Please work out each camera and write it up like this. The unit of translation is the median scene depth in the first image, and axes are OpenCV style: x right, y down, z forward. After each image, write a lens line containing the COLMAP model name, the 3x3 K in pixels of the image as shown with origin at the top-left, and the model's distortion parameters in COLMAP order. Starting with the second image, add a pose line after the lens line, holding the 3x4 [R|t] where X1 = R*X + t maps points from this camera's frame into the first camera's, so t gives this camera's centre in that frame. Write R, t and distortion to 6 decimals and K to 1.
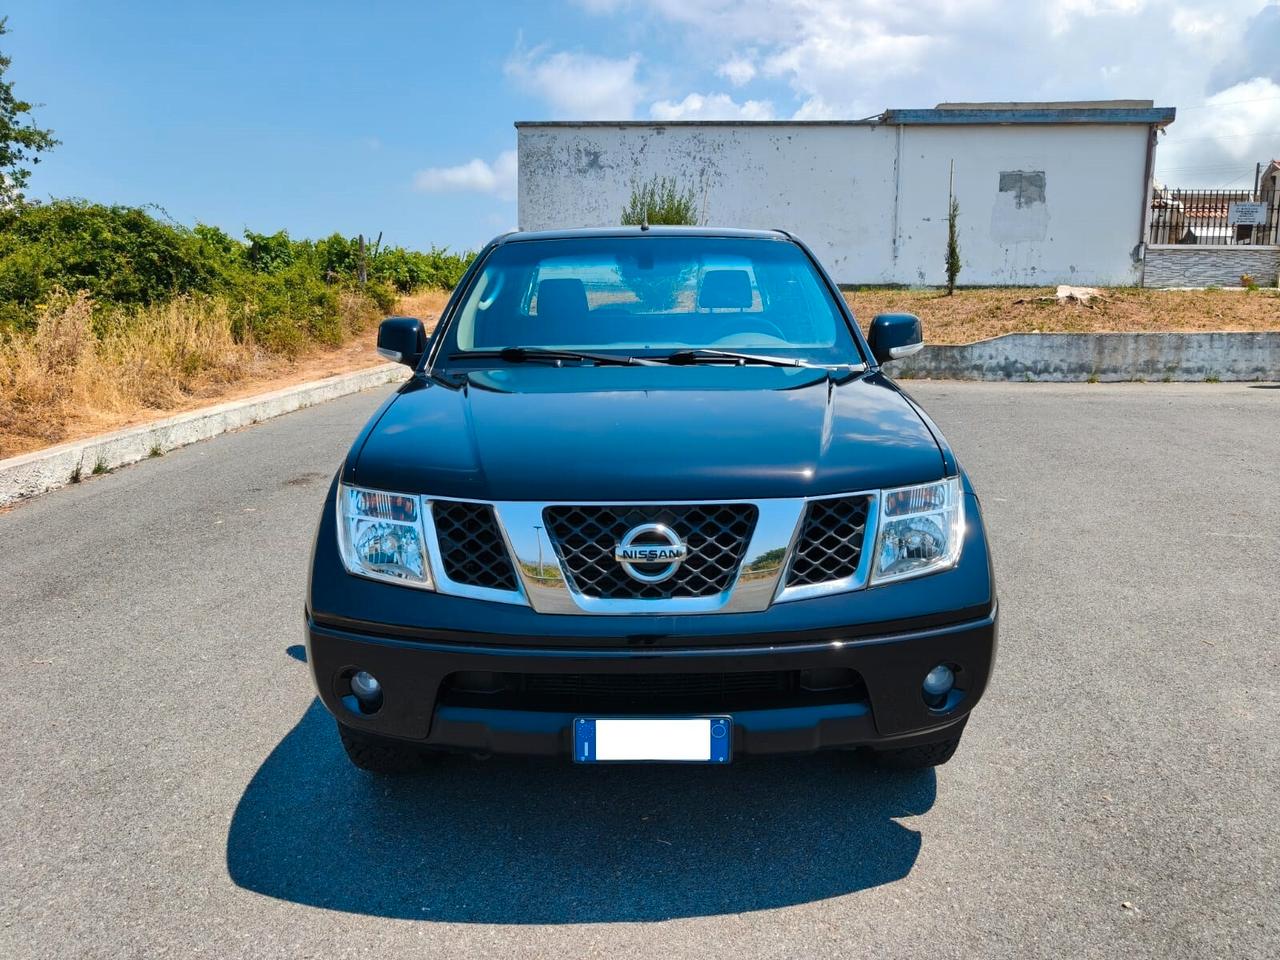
lens RADIAL K [[918.2, 0, 636.5], [0, 918.2, 483.9], [0, 0, 1]] dist [-0.001125, -0.000885]
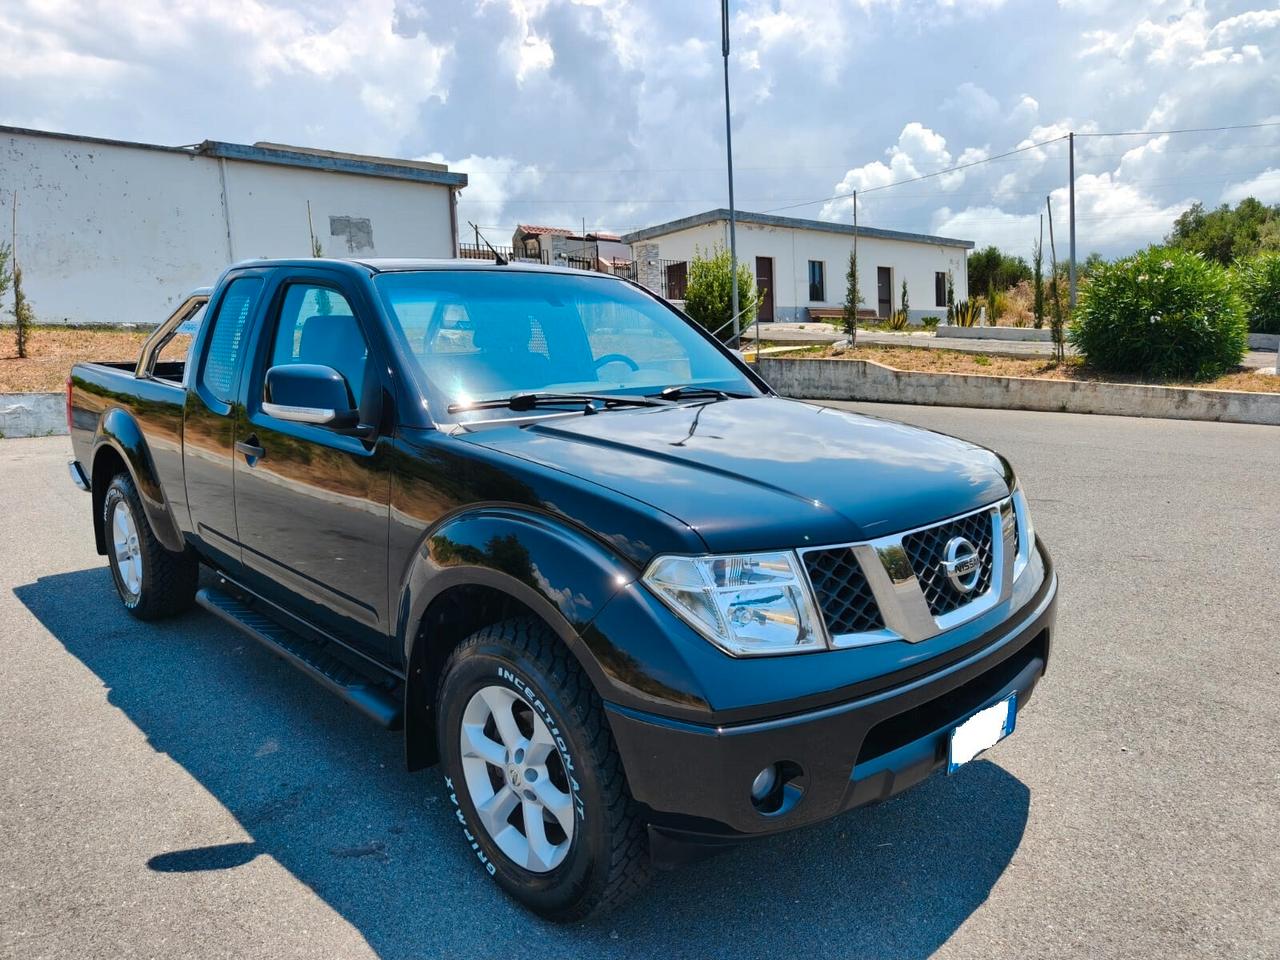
lens RADIAL K [[918.2, 0, 636.5], [0, 918.2, 483.9], [0, 0, 1]] dist [-0.001125, -0.000885]
pose [[0.712383, -0.115692, 0.692189, -0.107059], [0.145183, 0.989277, 0.015928, -0.009891], [-0.686609, 0.089147, 0.721541, 0.049720]]
